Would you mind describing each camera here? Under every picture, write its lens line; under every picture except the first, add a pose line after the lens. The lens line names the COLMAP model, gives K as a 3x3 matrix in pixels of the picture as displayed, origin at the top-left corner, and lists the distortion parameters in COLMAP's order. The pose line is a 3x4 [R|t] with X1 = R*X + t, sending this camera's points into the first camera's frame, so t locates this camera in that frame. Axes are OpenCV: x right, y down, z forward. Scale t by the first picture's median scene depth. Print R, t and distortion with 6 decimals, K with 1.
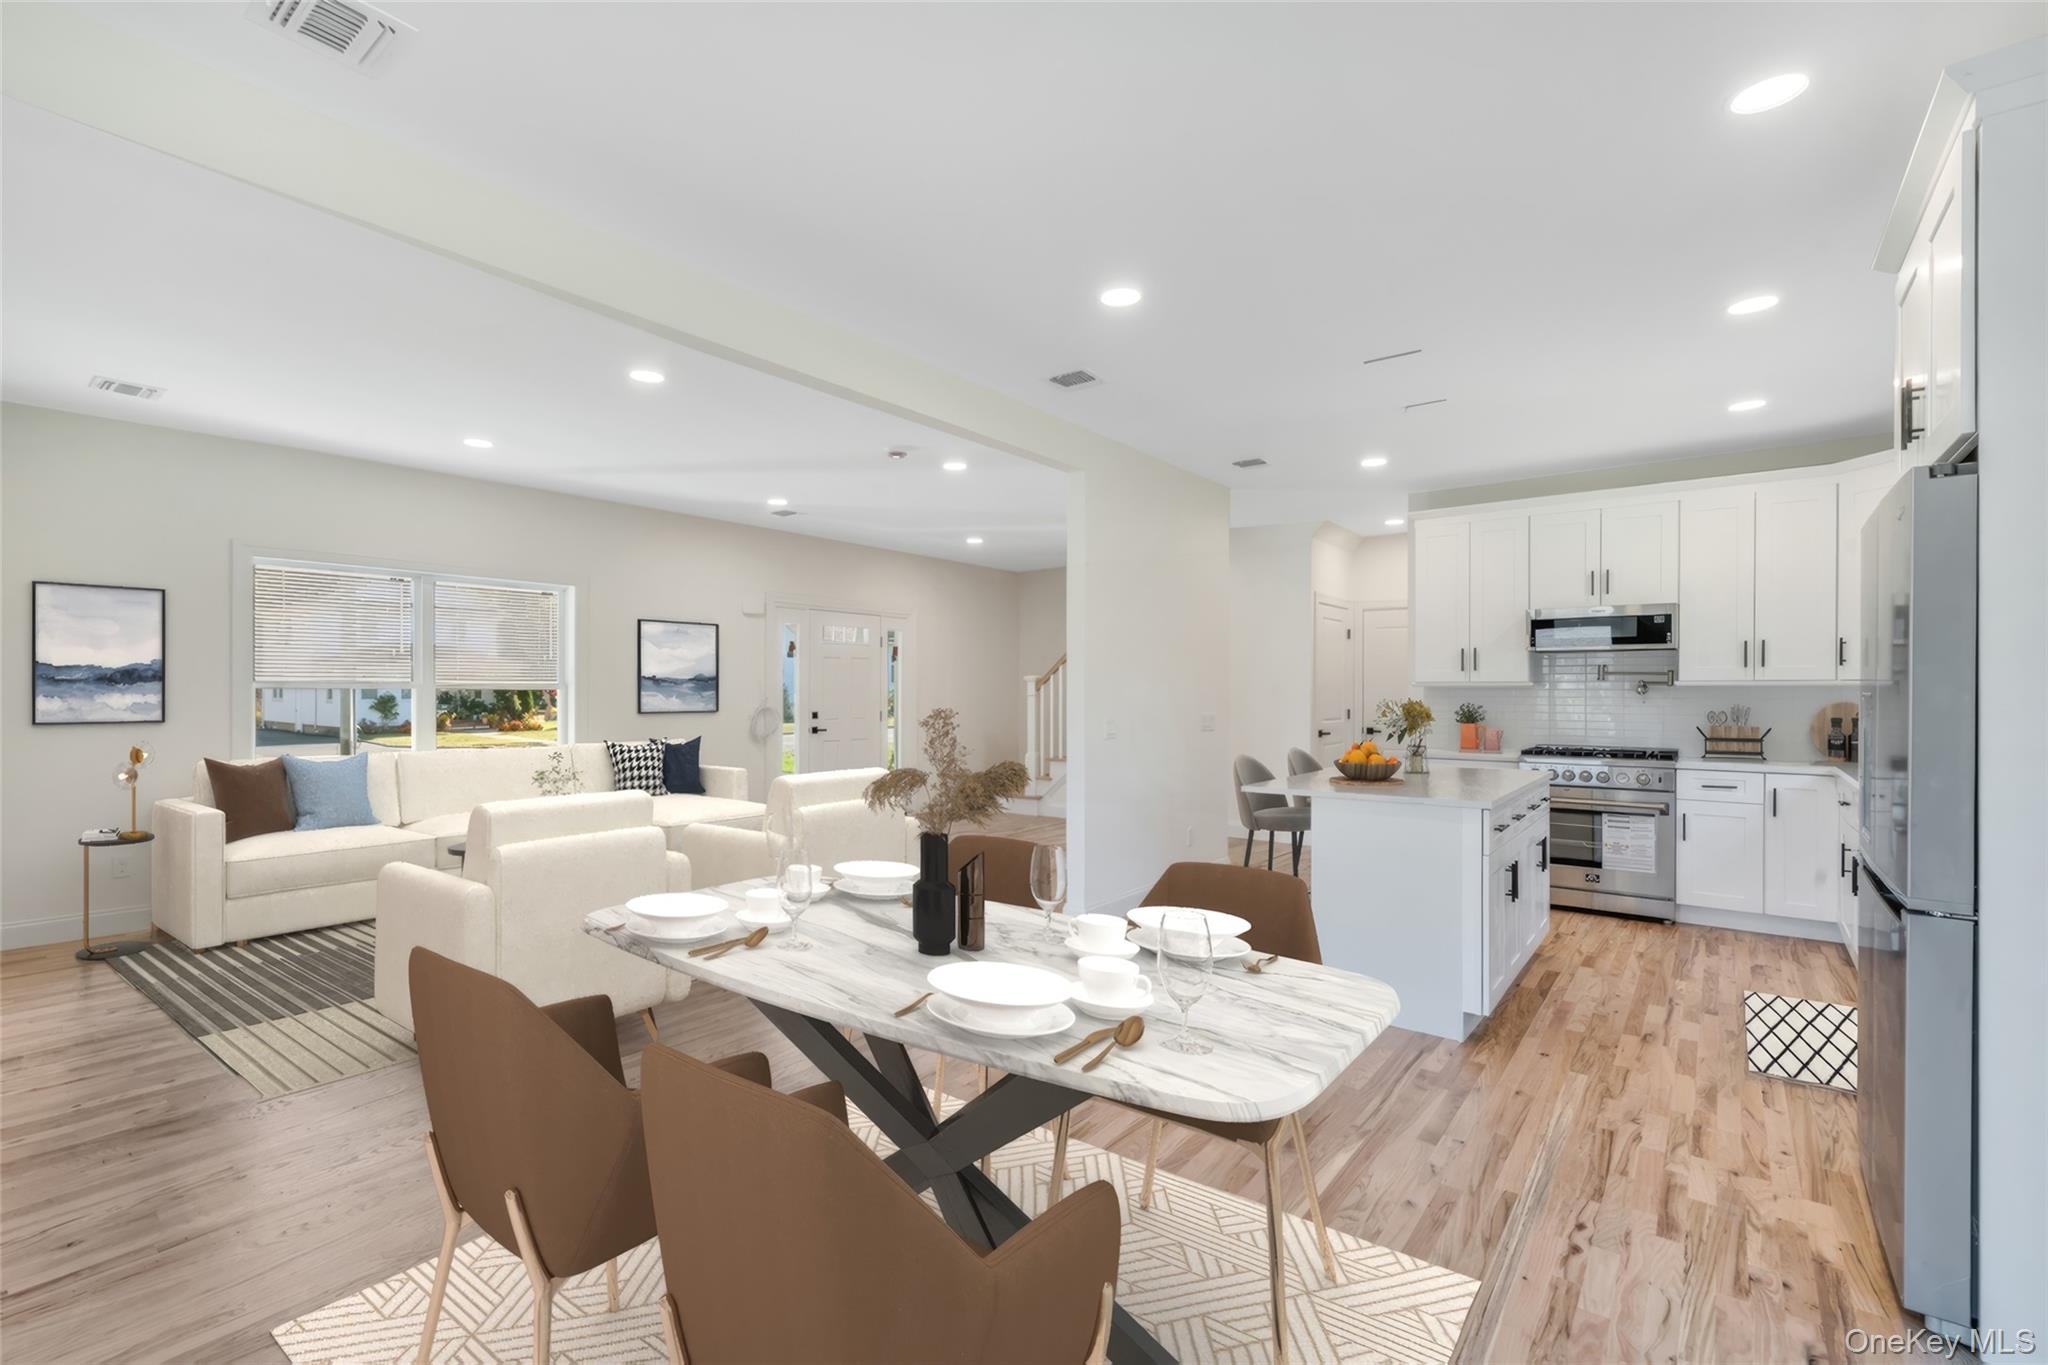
lens RADIAL K [[928.7, 0, 990.6], [0, 928.7, 690.1], [0, 0, 1]] dist [0.003461, 0.000698]
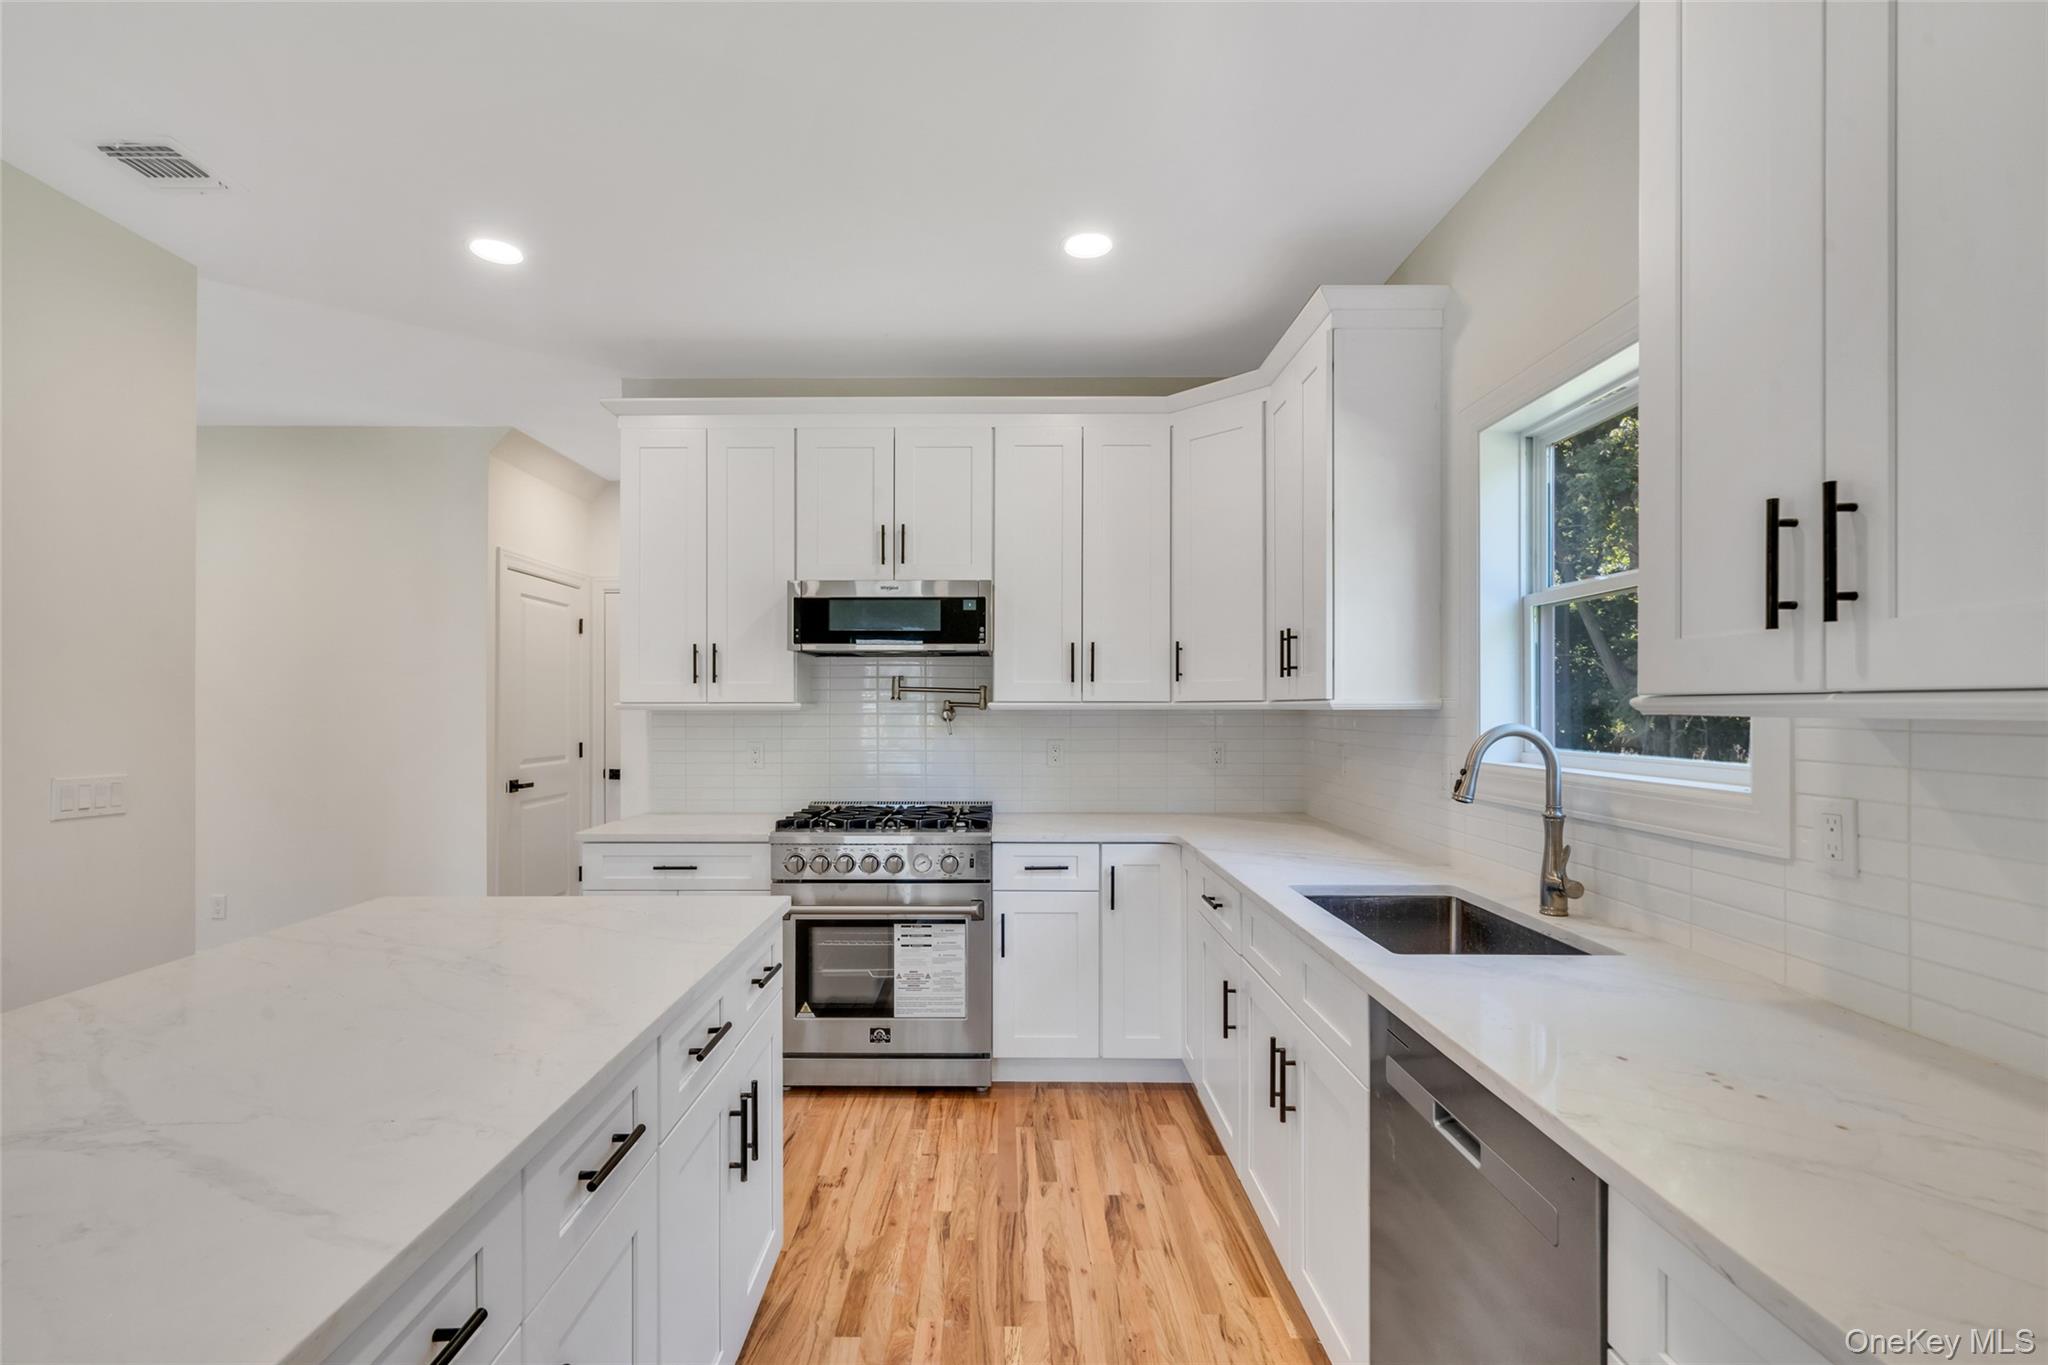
lens RADIAL K [[928.7, 0, 1010.6], [0, 928.7, 695.0], [0, 0, 1]] dist [0.003461, 0.000698]
pose [[0.780630, 0.004714, 0.624976, 0.345586], [0.002701, 0.999937, -0.010916, -0.007574], [-0.624988, 0.010209, 0.780568, 0.490143]]
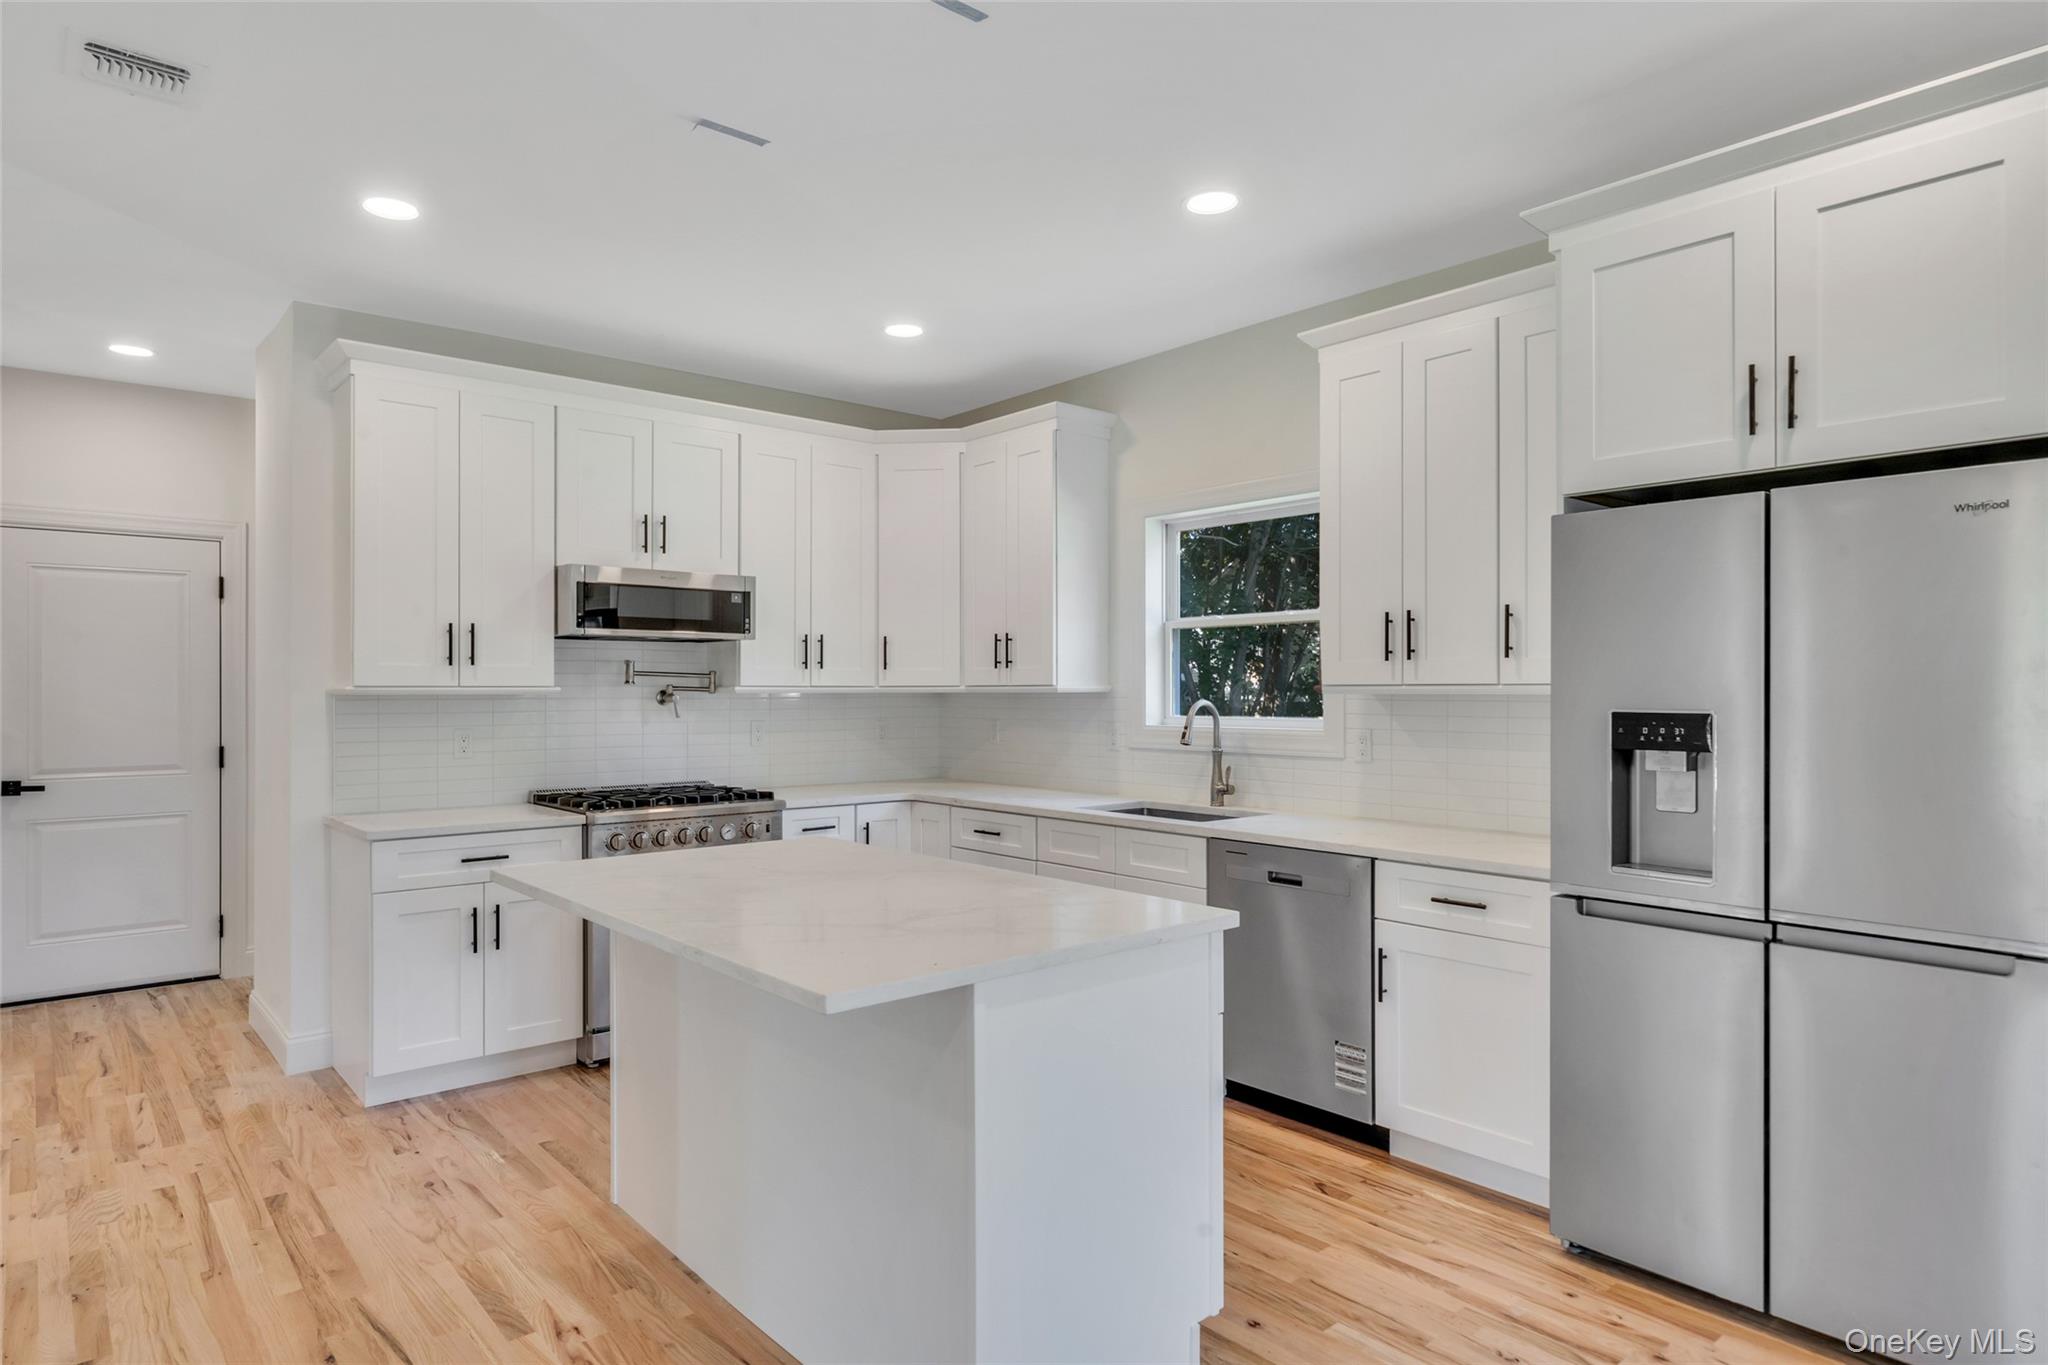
lens RADIAL K [[1156.4, 0, 1044.5], [0, 1156.4, 671.0], [0, 0, 1]] dist [0.024046, 0.001388]
pose [[0.164034, 0.012841, 0.986371, -0.102863], [0.001355, 0.999911, -0.013242, -0.009467], [-0.986454, 0.003508, 0.164002, 0.634134]]
